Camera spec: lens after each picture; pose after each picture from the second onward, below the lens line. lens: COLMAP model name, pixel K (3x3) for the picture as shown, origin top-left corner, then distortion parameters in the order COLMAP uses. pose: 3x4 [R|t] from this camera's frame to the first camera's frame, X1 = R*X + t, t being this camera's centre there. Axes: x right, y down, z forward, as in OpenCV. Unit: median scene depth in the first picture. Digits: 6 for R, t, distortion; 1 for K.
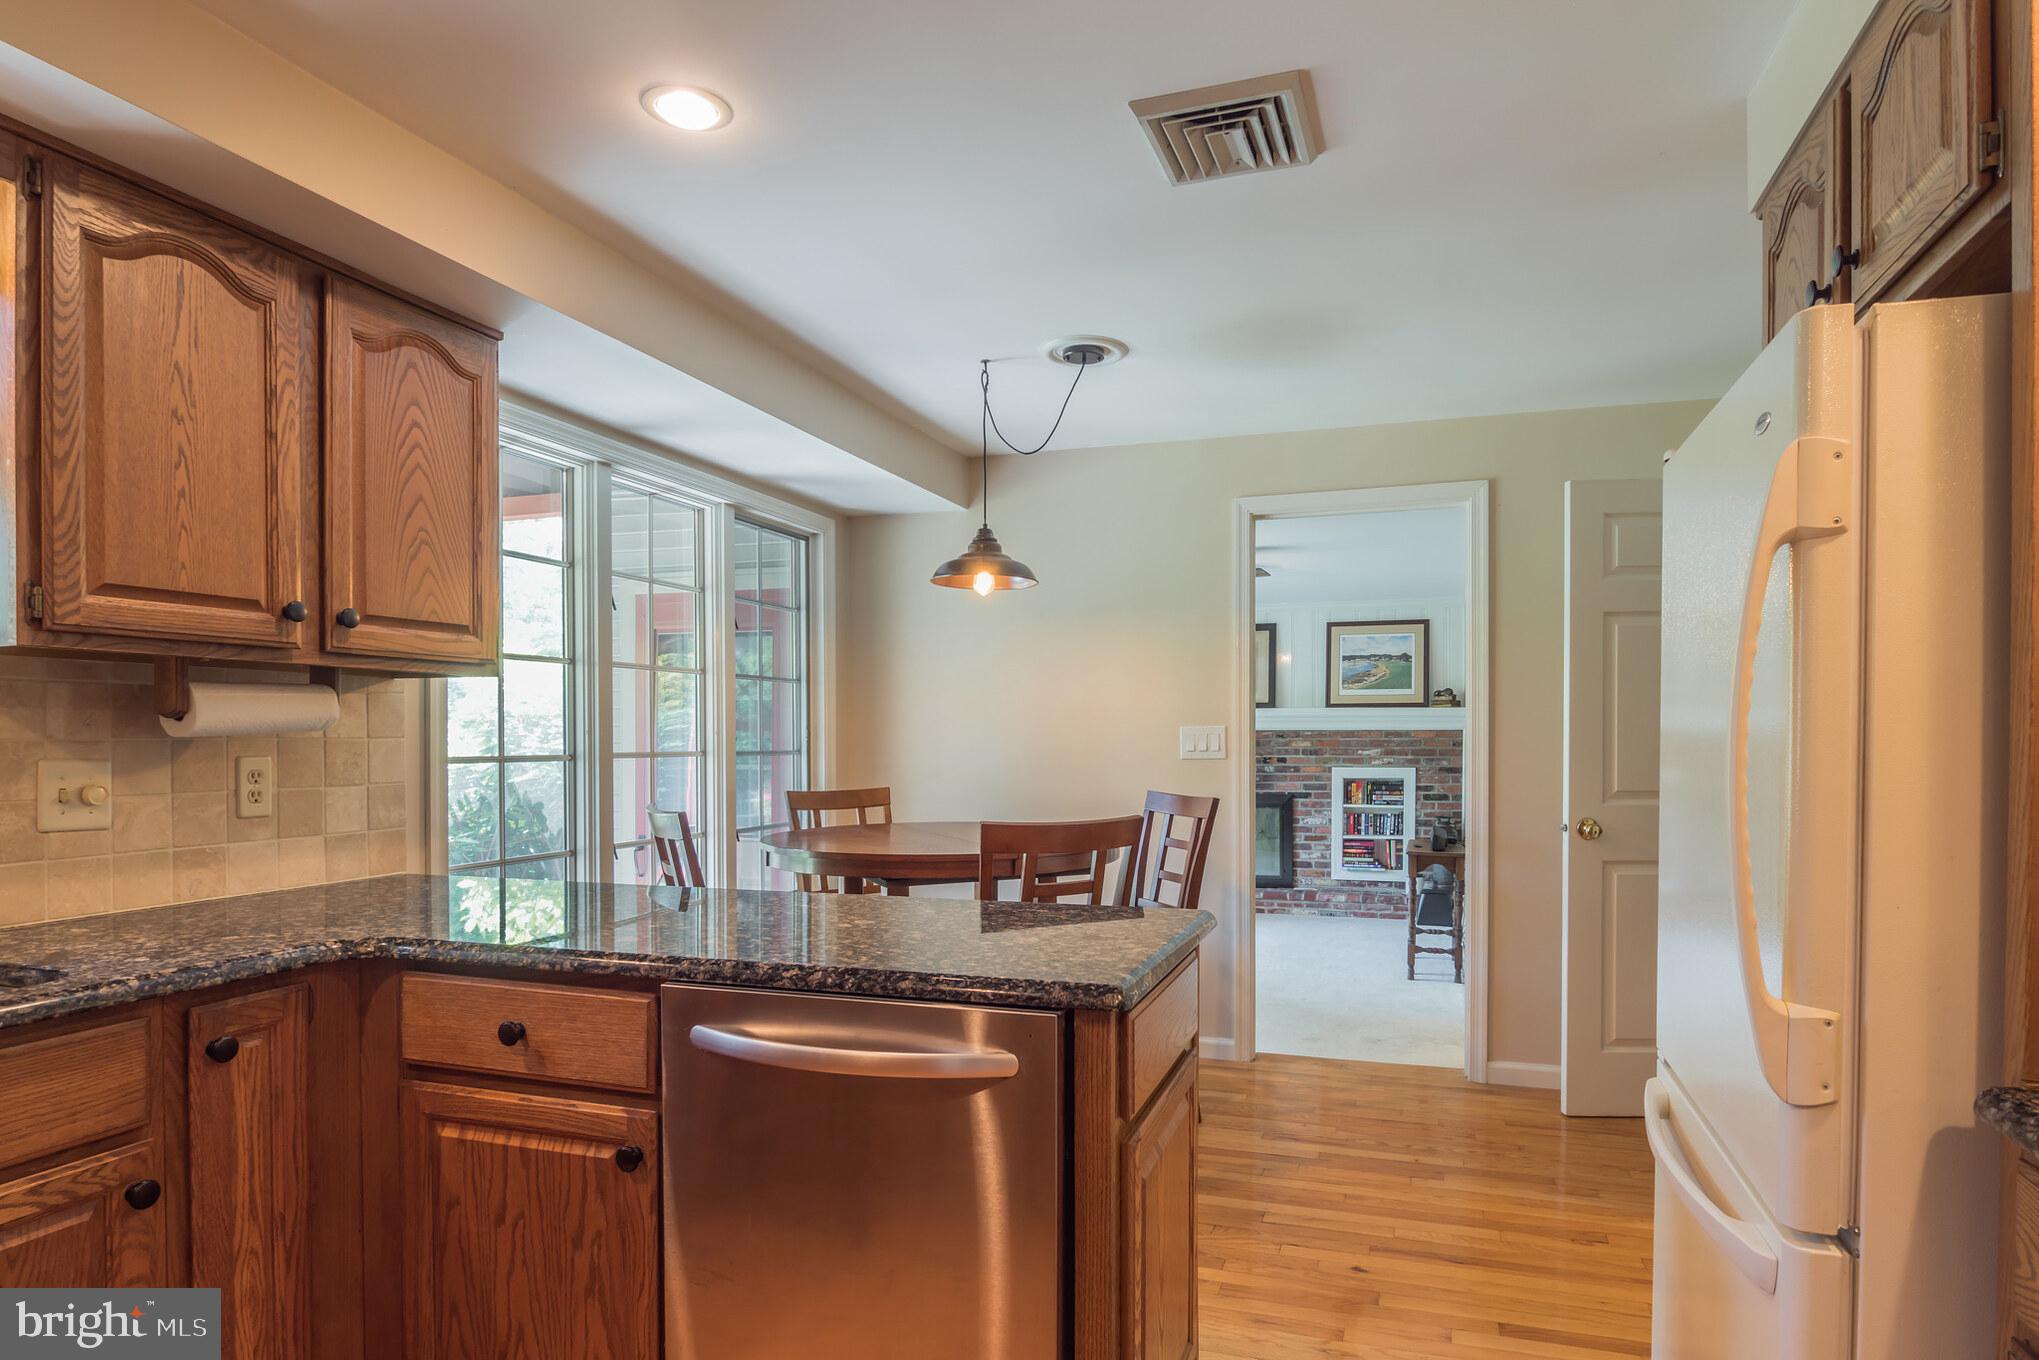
lens RADIAL K [[1154.3, 0, 1053.9], [0, 1154.3, 739.8], [0, 0, 1]] dist [0.001143, 0.000326]
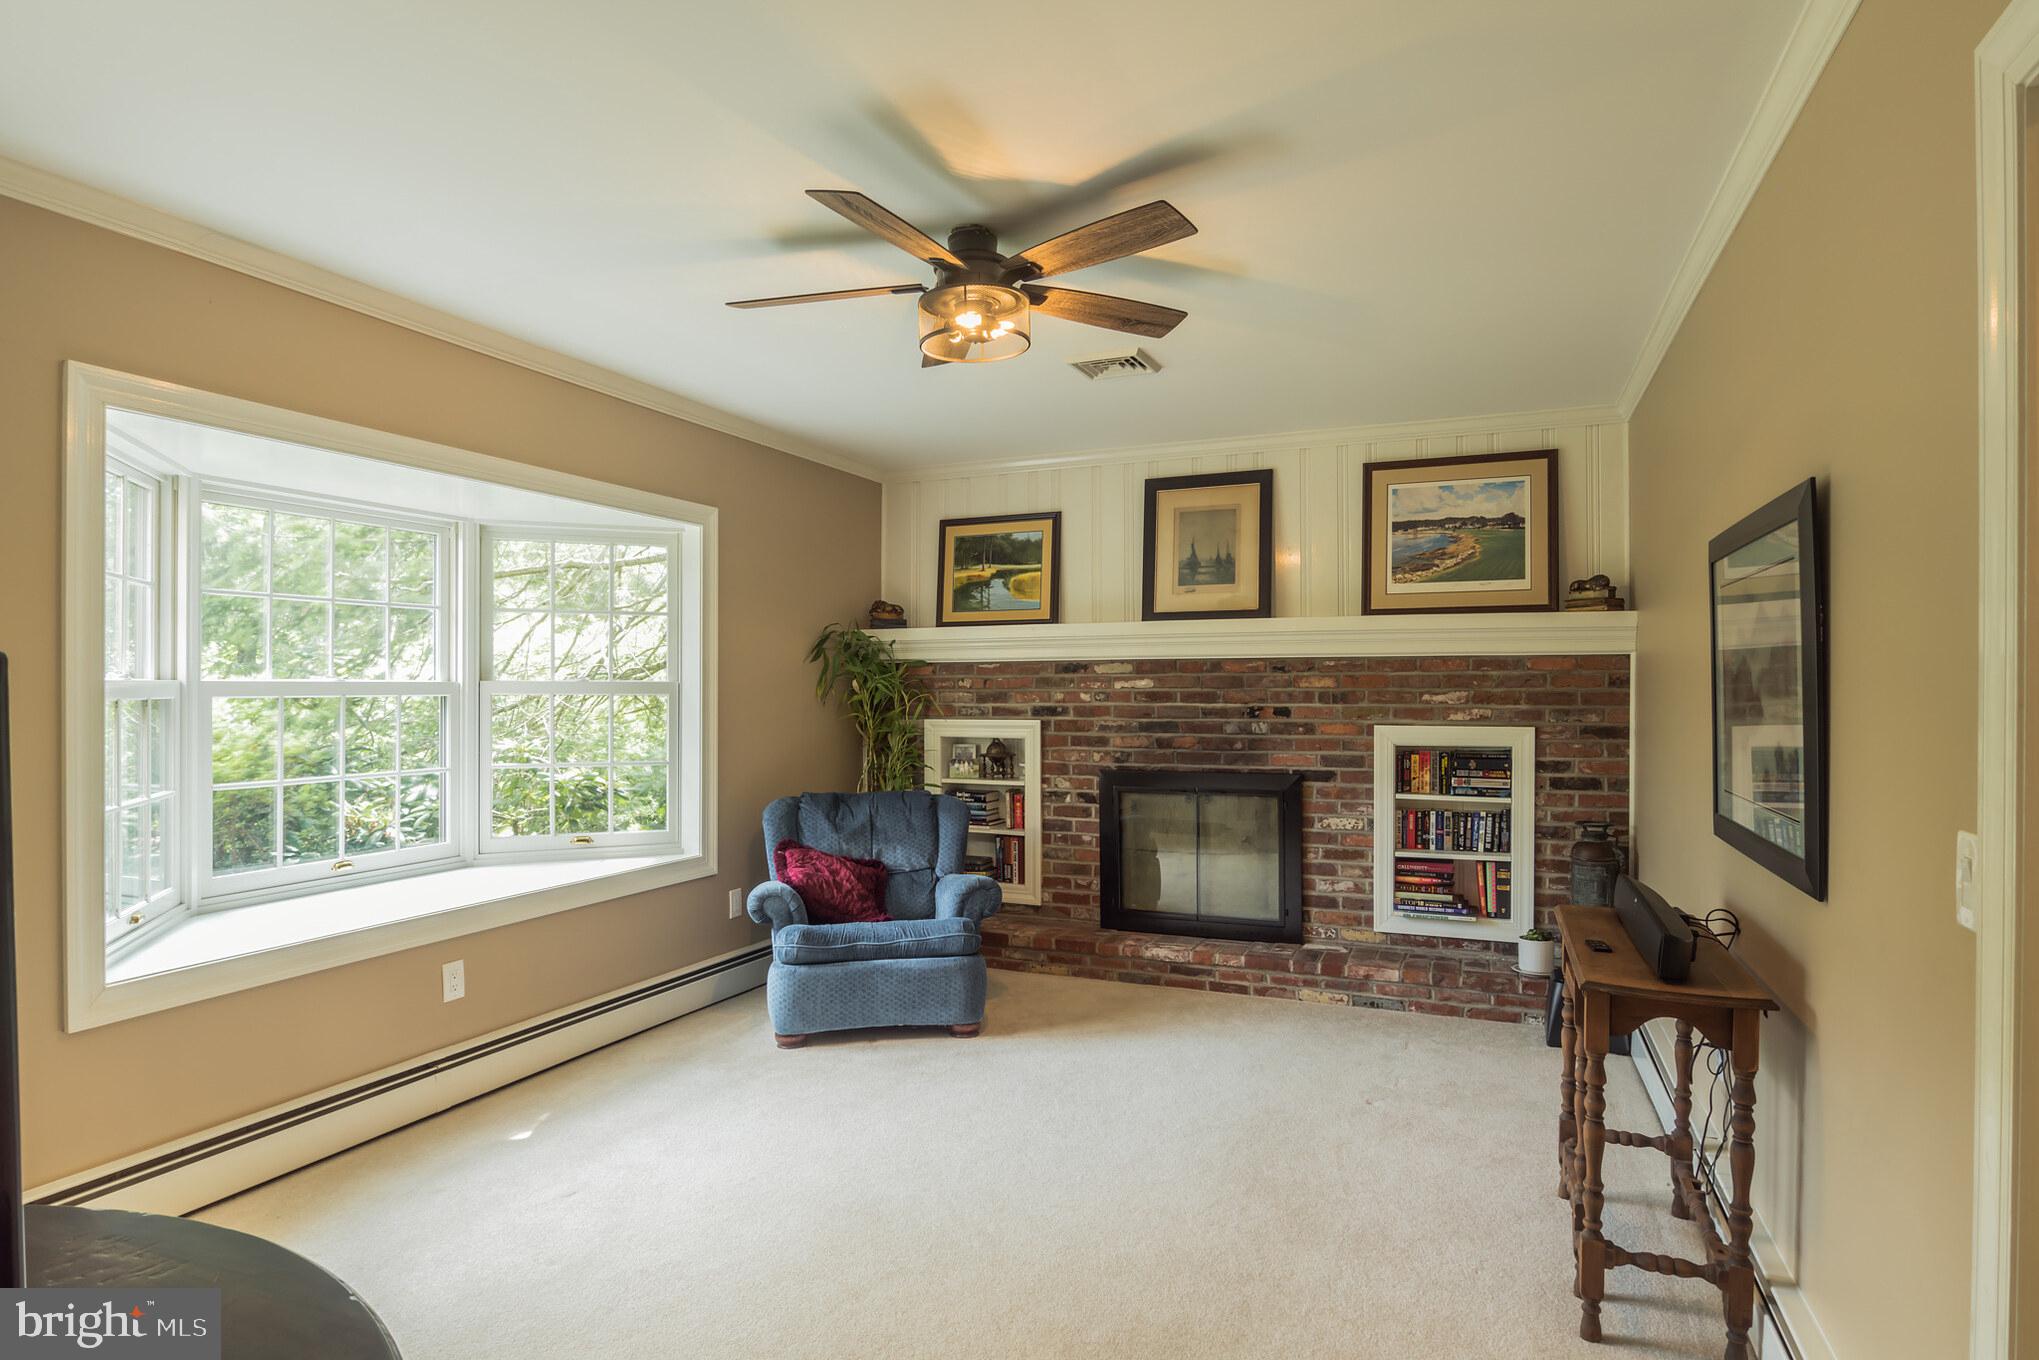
lens RADIAL K [[1154.3, 0, 1020.8], [0, 1154.3, 675.3], [0, 0, 1]] dist [0.001143, 0.000326]
pose [[0.997721, -0.003265, -0.067394, 0.112134], [0.002984, 0.999986, -0.004270, 0.002056], [0.067407, 0.004059, 0.997717, 0.447890]]
